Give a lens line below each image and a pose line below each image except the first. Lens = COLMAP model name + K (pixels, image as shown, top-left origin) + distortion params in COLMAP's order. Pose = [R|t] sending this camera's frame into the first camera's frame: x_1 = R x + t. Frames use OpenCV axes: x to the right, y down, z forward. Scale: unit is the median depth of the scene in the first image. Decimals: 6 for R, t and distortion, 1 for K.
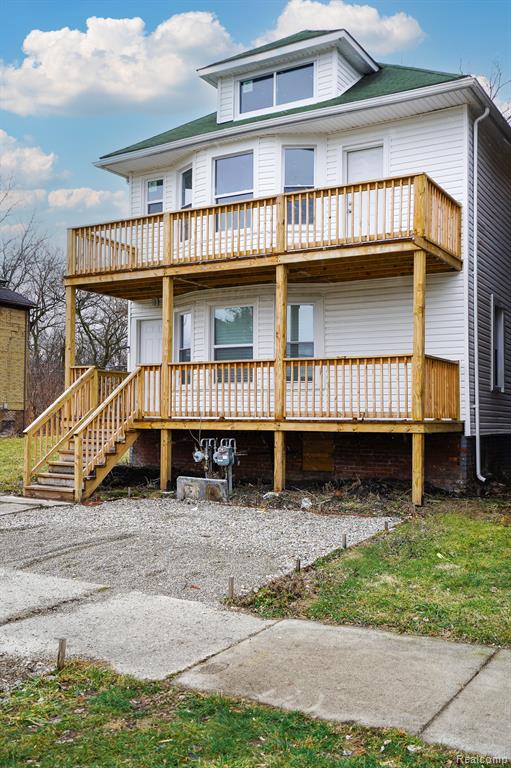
lens RADIAL K [[765.1, 0, 255.4], [0, 765.1, 385.1], [0, 0, 1]] dist [0.073561, 0.000000]
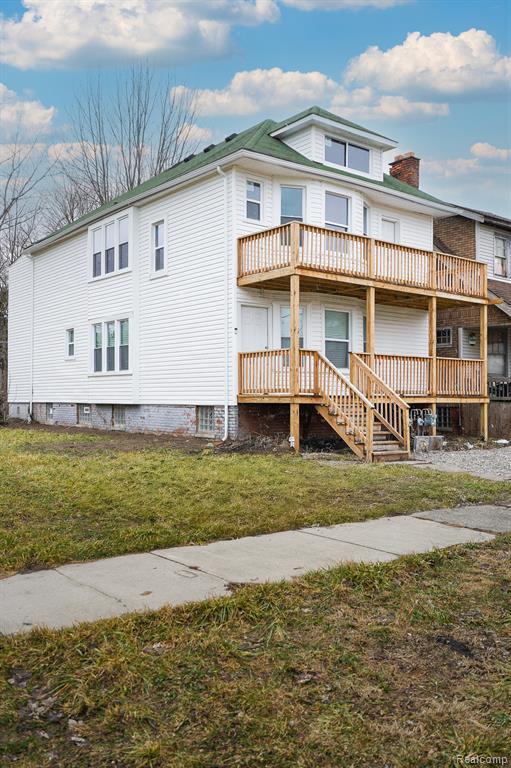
lens RADIAL K [[698.4, 0, 255.5], [0, 698.4, 385.4], [0, 0, 1]] dist [0.009971, 0.000000]
pose [[0.357148, 0.007598, 0.934017, -1.197098], [-0.047437, 0.998824, 0.010013, 0.021654], [-0.932842, -0.047883, 0.357088, 0.692512]]
